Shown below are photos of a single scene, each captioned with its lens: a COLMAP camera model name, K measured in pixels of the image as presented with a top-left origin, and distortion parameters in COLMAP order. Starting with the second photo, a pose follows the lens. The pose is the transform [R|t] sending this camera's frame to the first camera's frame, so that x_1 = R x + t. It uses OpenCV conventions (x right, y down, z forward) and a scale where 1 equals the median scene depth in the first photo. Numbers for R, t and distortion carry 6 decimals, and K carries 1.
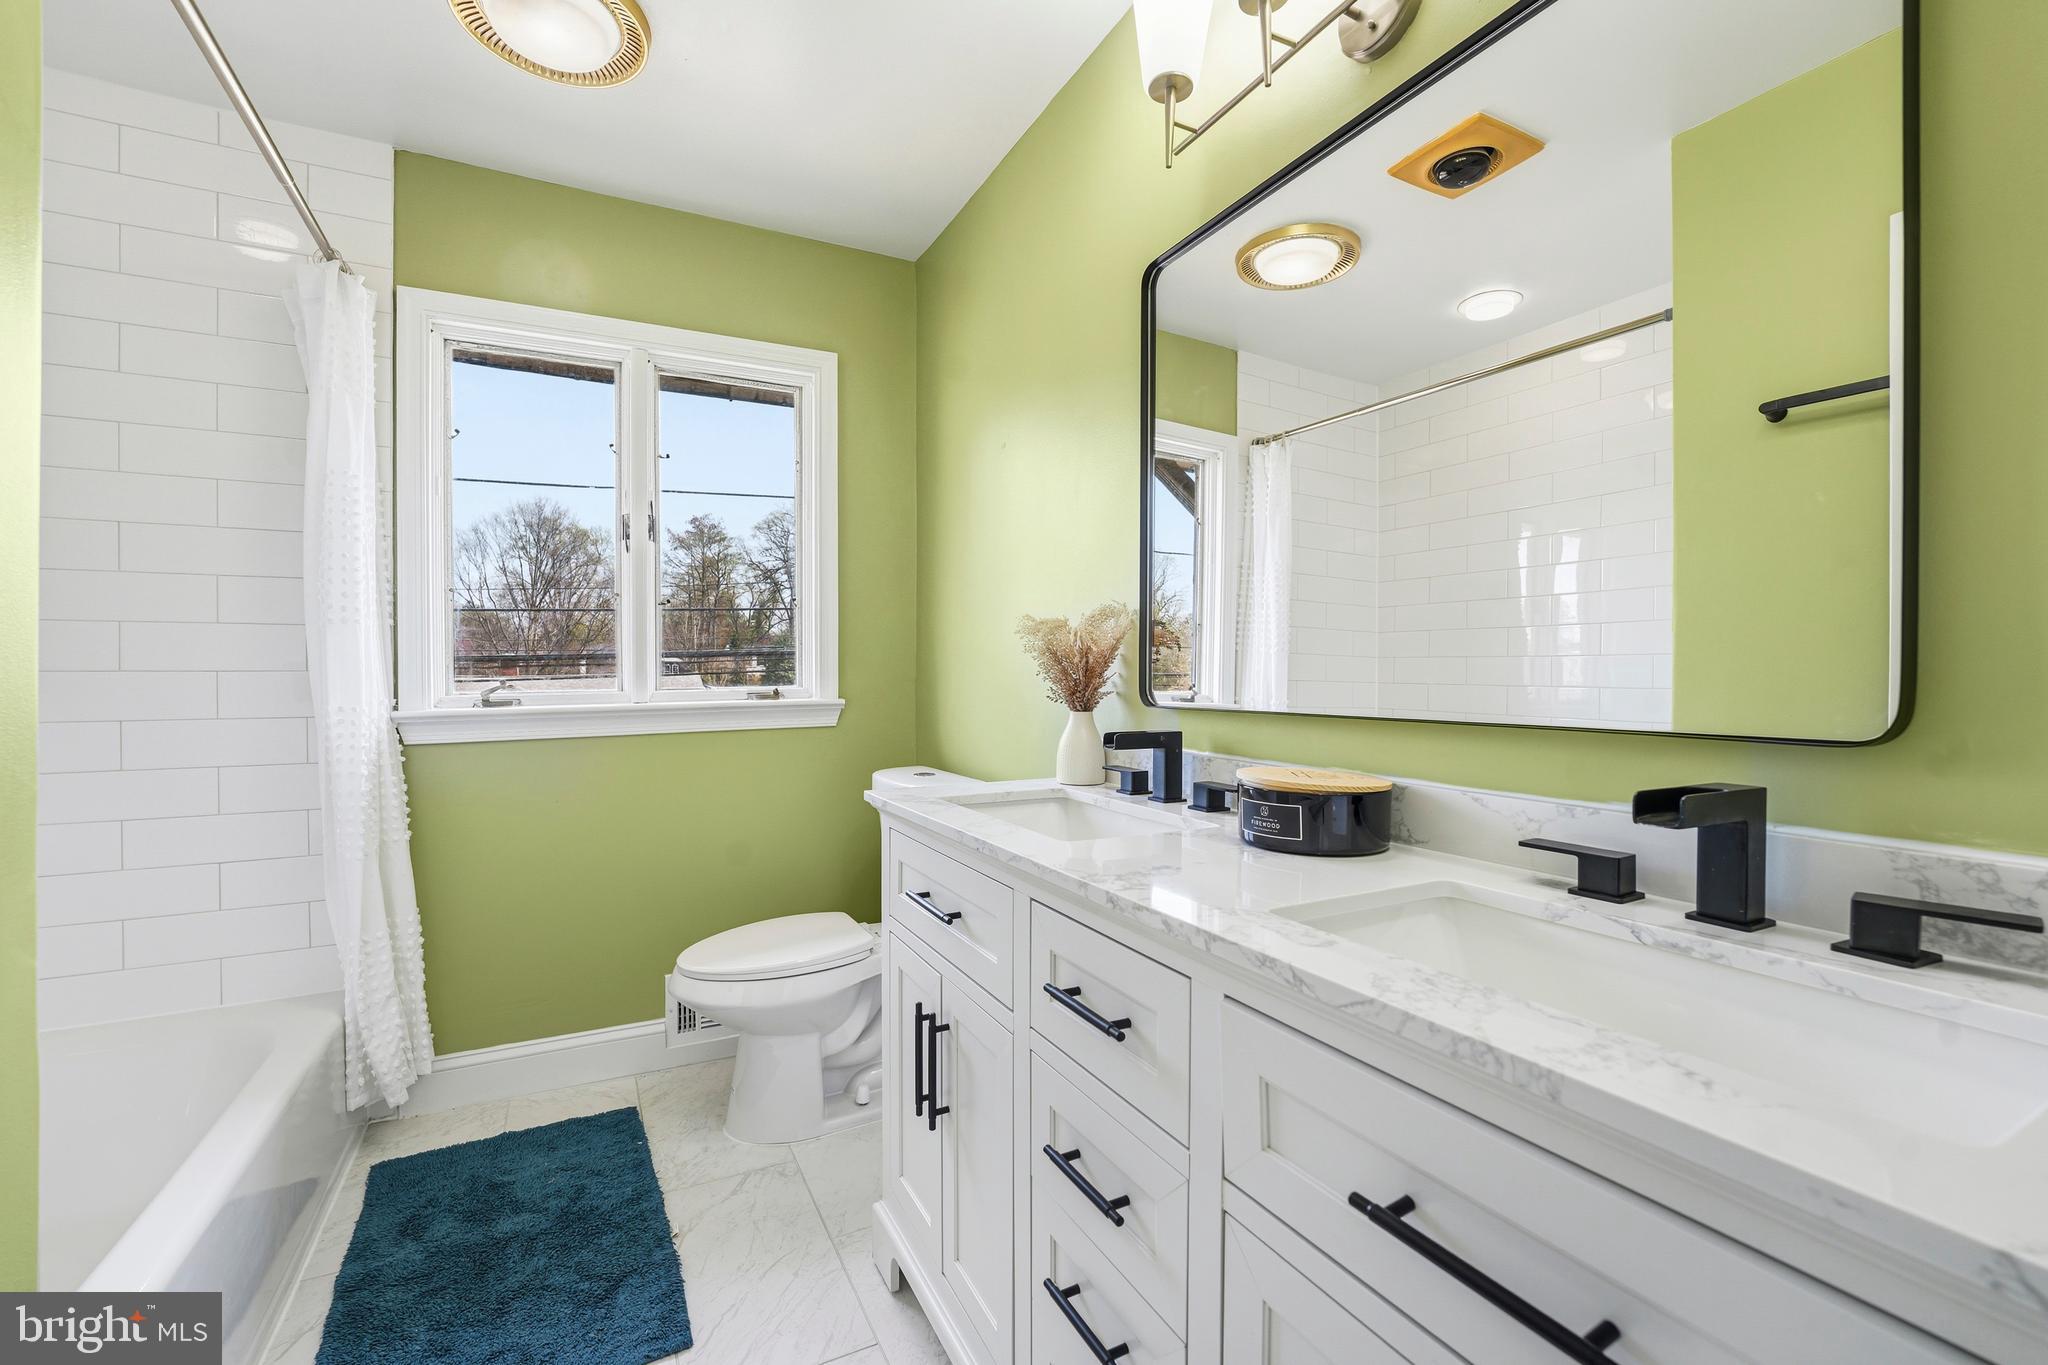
lens RADIAL K [[852.2, 0, 1018.5], [0, 852.2, 684.8], [0, 0, 1]] dist [-0.005050, -0.000087]
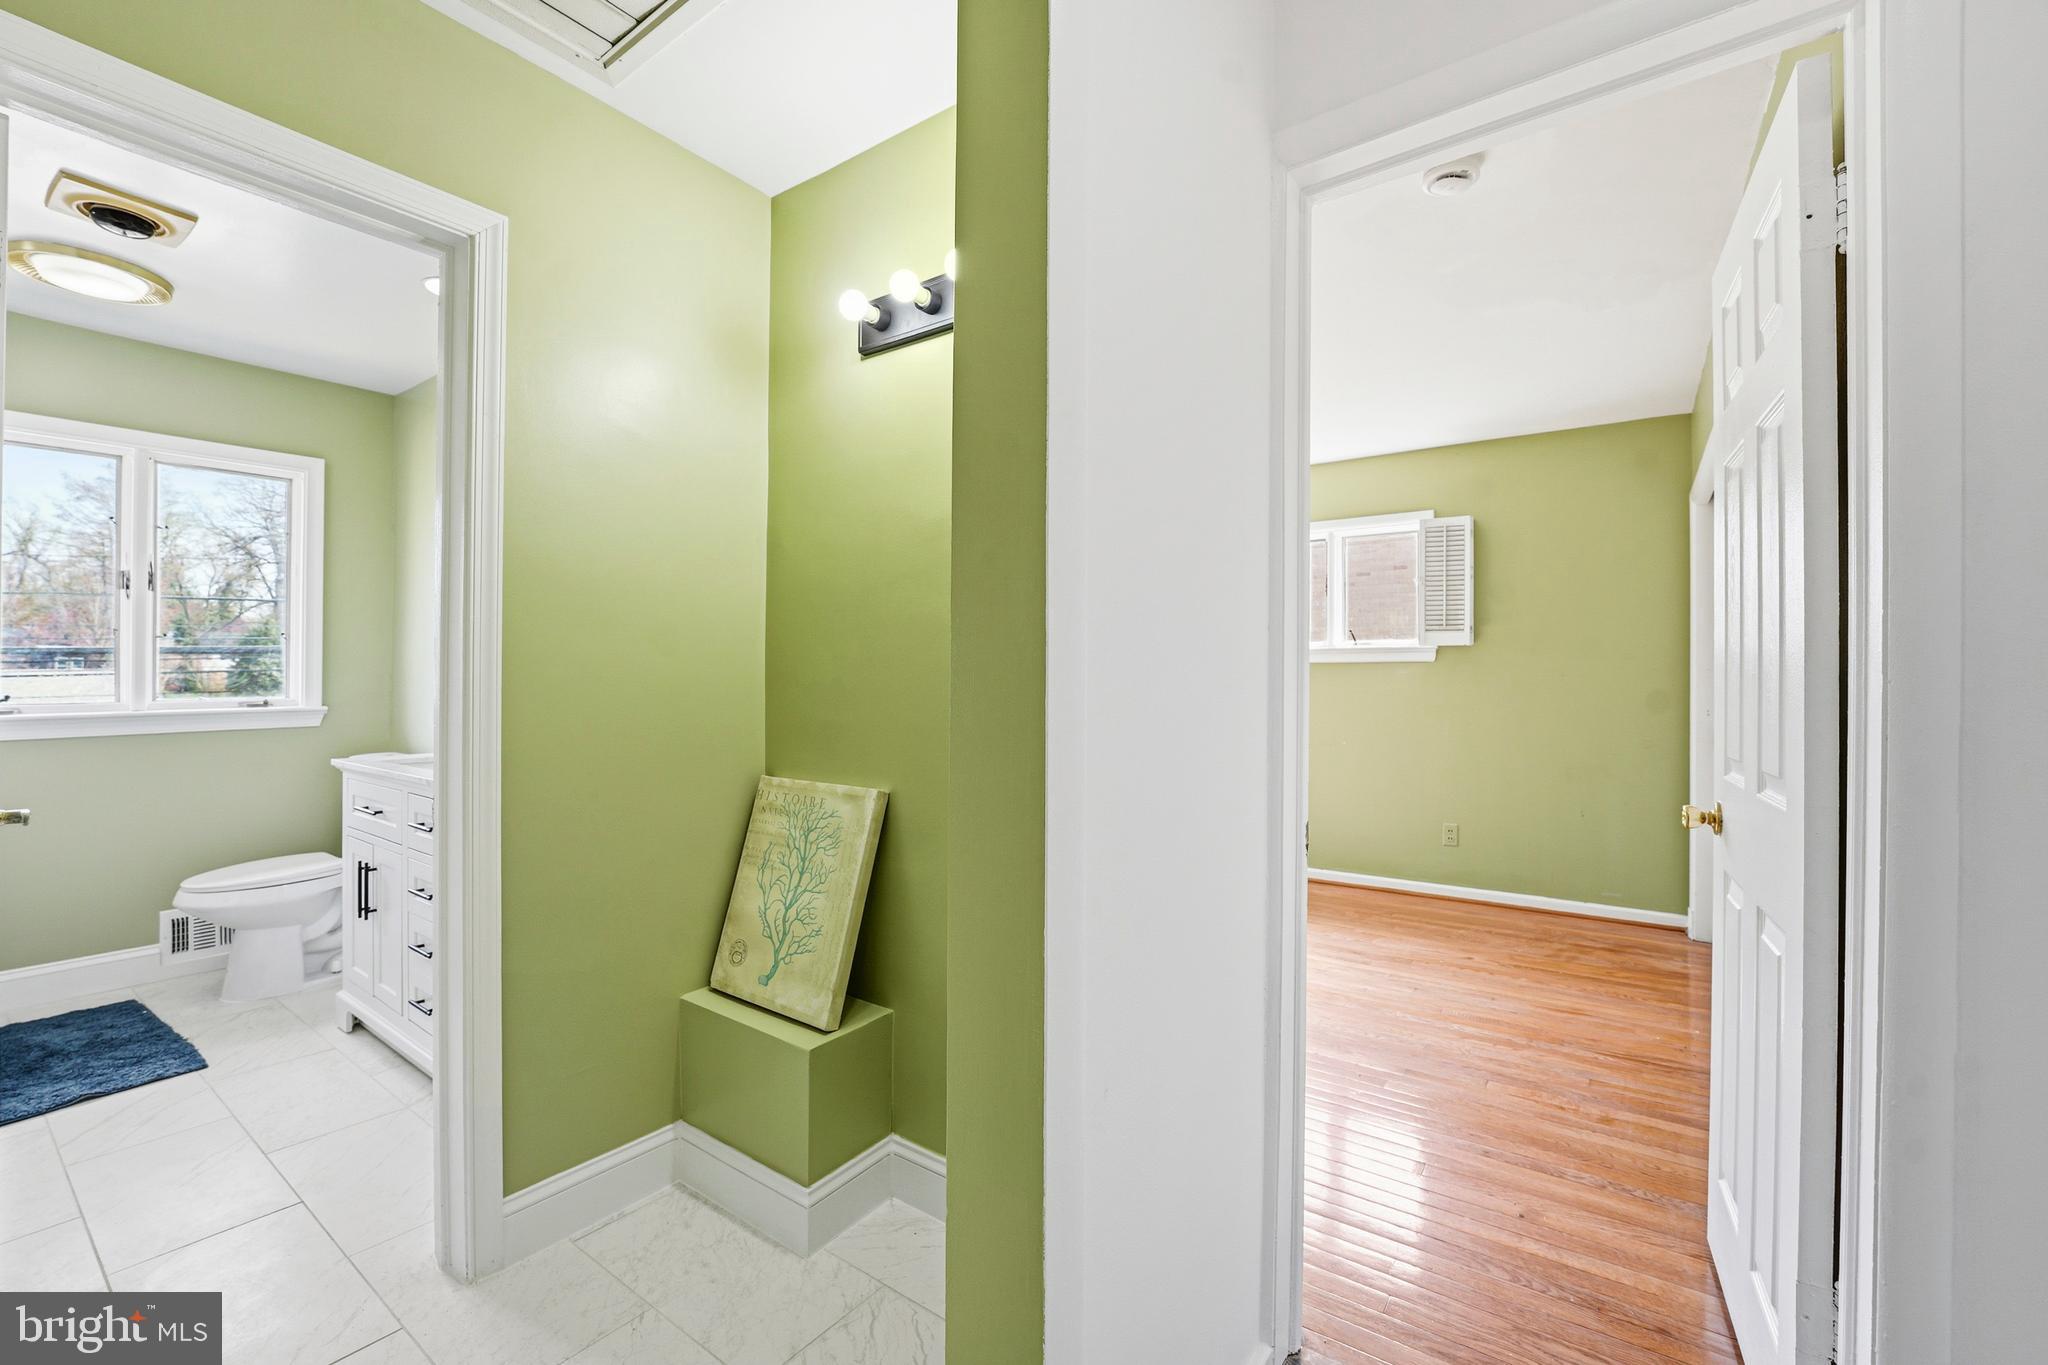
lens RADIAL K [[867.1, 0, 1015.9], [0, 867.1, 677.2], [0, 0, 1]] dist [-0.046183, 0.019243]
pose [[0.896896, 0.008109, 0.442167, 0.230561], [-0.002816, 0.999916, -0.012626, -0.020411], [-0.442232, 0.010079, 0.896844, -0.887301]]
